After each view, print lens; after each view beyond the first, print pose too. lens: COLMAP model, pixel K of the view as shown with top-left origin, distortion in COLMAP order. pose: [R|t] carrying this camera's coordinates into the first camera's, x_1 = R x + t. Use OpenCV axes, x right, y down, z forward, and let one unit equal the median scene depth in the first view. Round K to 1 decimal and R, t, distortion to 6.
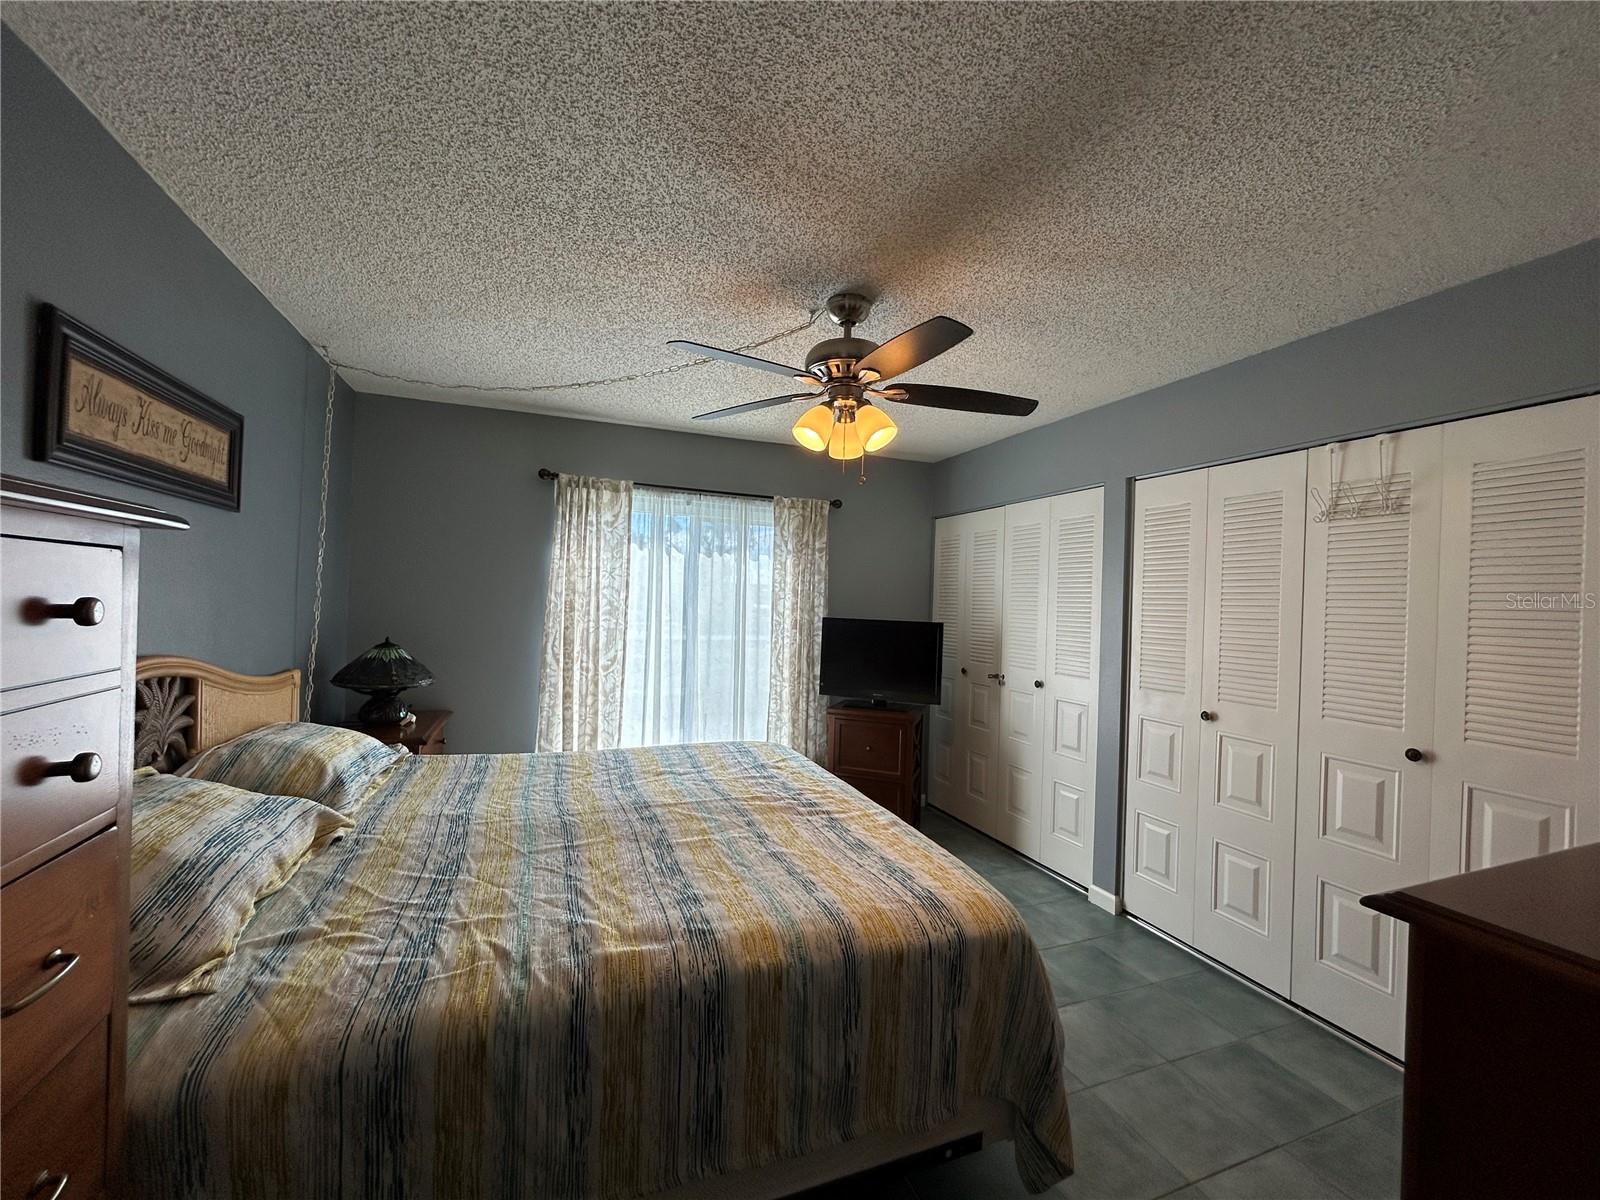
lens RADIAL K [[647.2, 0, 801.7], [0, 647.2, 601.6], [0, 0, 1]] dist [-0.001405, 0.000858]
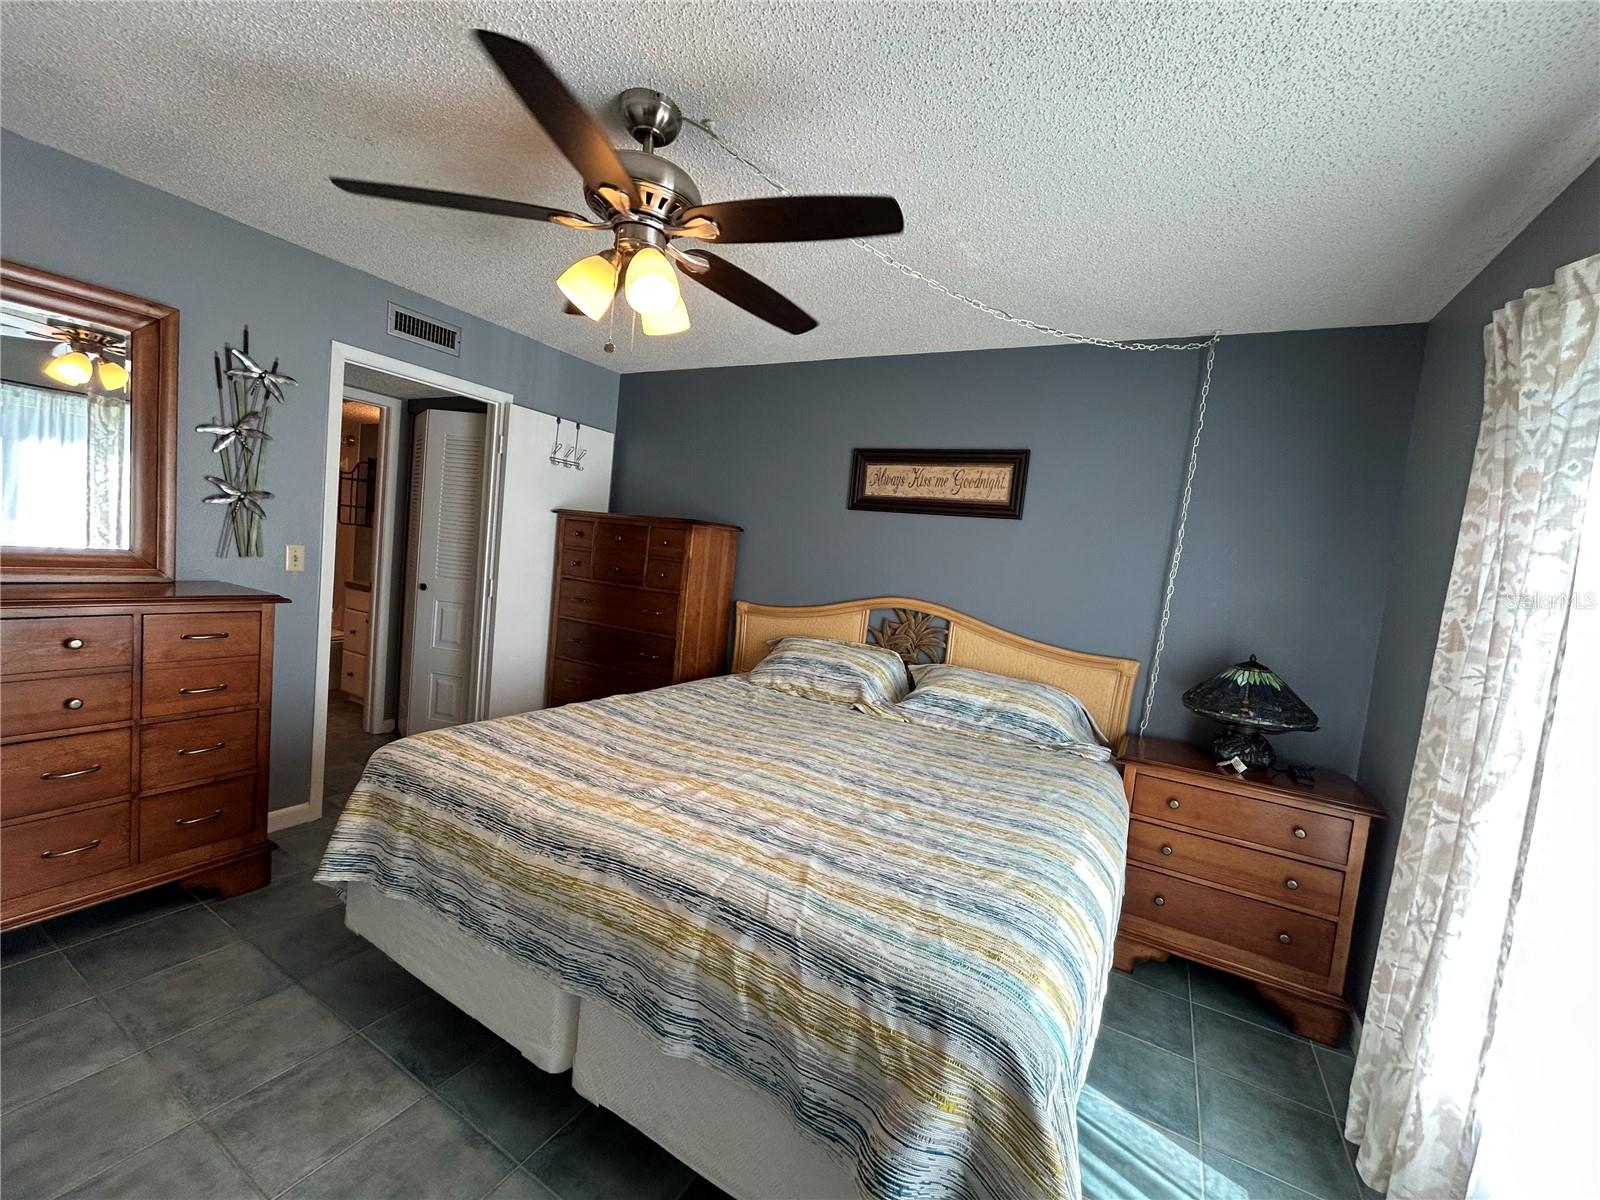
lens RADIAL K [[647.2, 0, 801.4], [0, 647.2, 602.6], [0, 0, 1]] dist [-0.001405, 0.000858]
pose [[-0.766133, -0.054679, -0.640352, 0.333574], [-0.119746, 0.991071, 0.058641, 0.014334], [0.631428, 0.121606, -0.765840, 1.539494]]
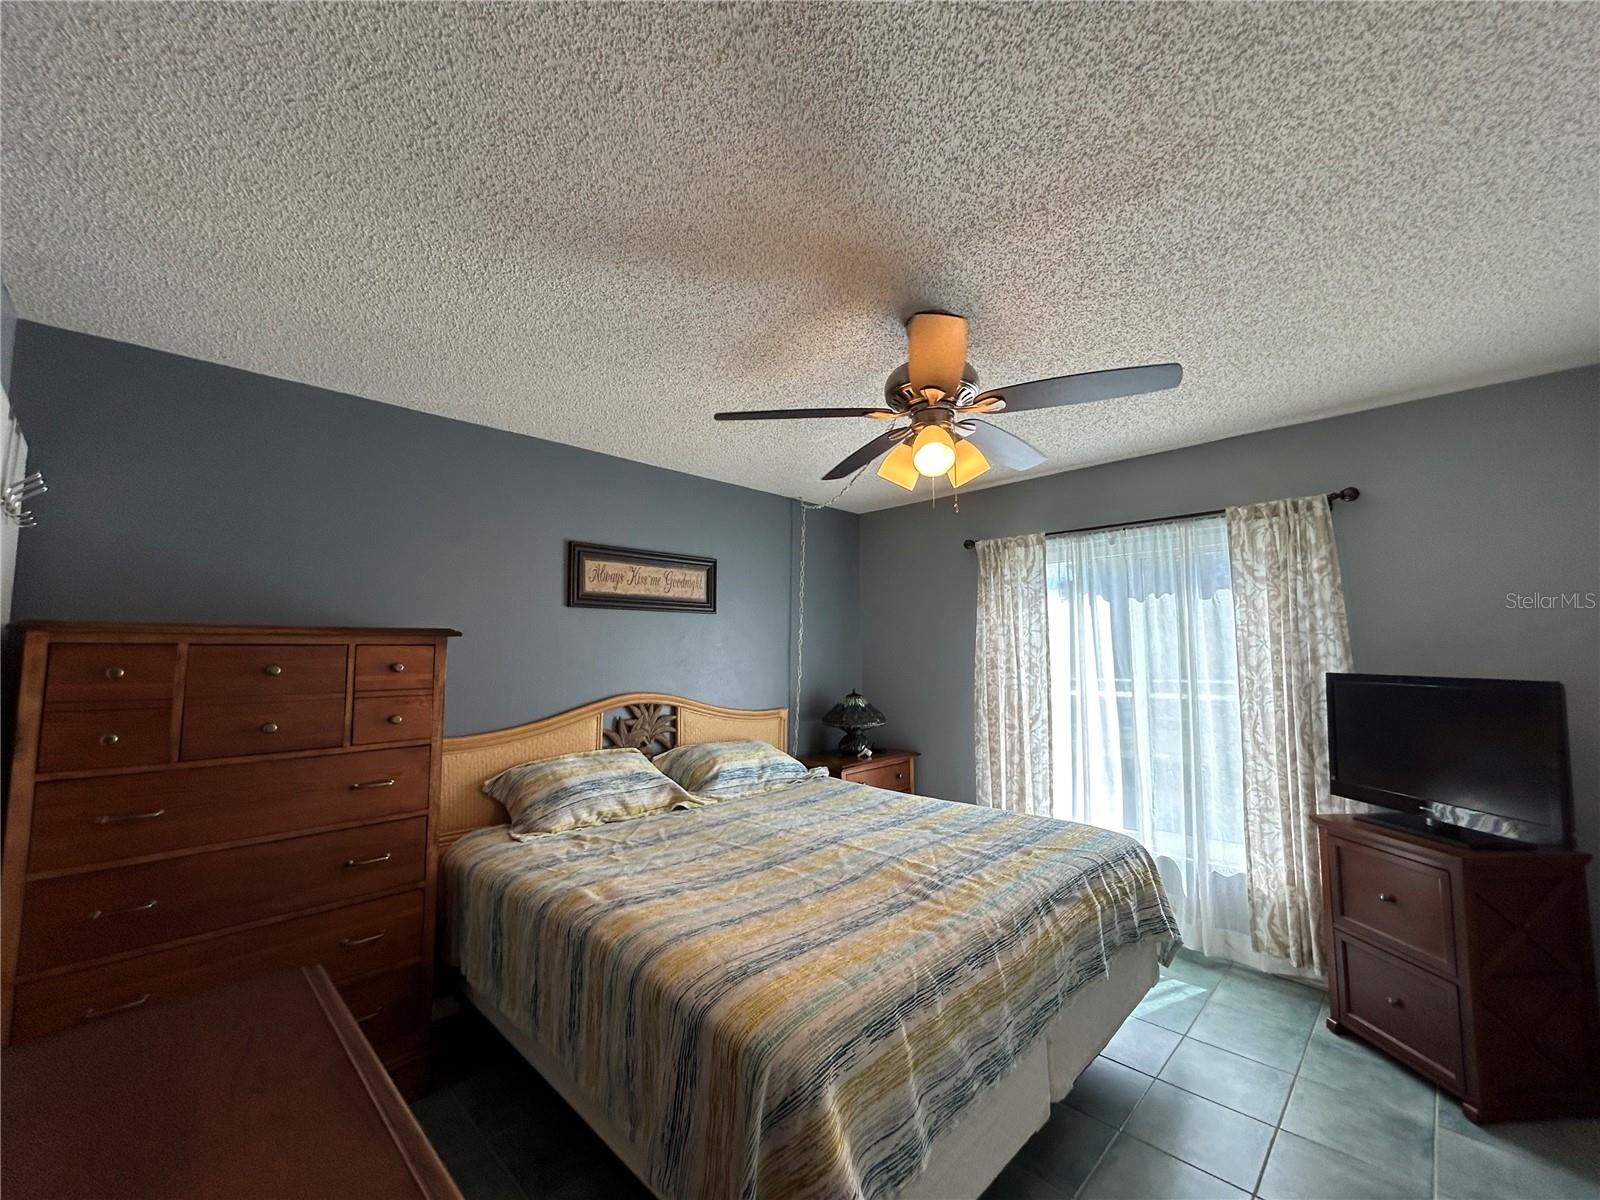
lens RADIAL K [[647.2, 0, 795.6], [0, 647.2, 599.2], [0, 0, 1]] dist [-0.001405, 0.000858]
pose [[0.400742, -0.110821, -0.909464, 0.698044], [0.021000, 0.993508, -0.111809, 0.020558], [0.915950, 0.025708, 0.400468, 0.422901]]
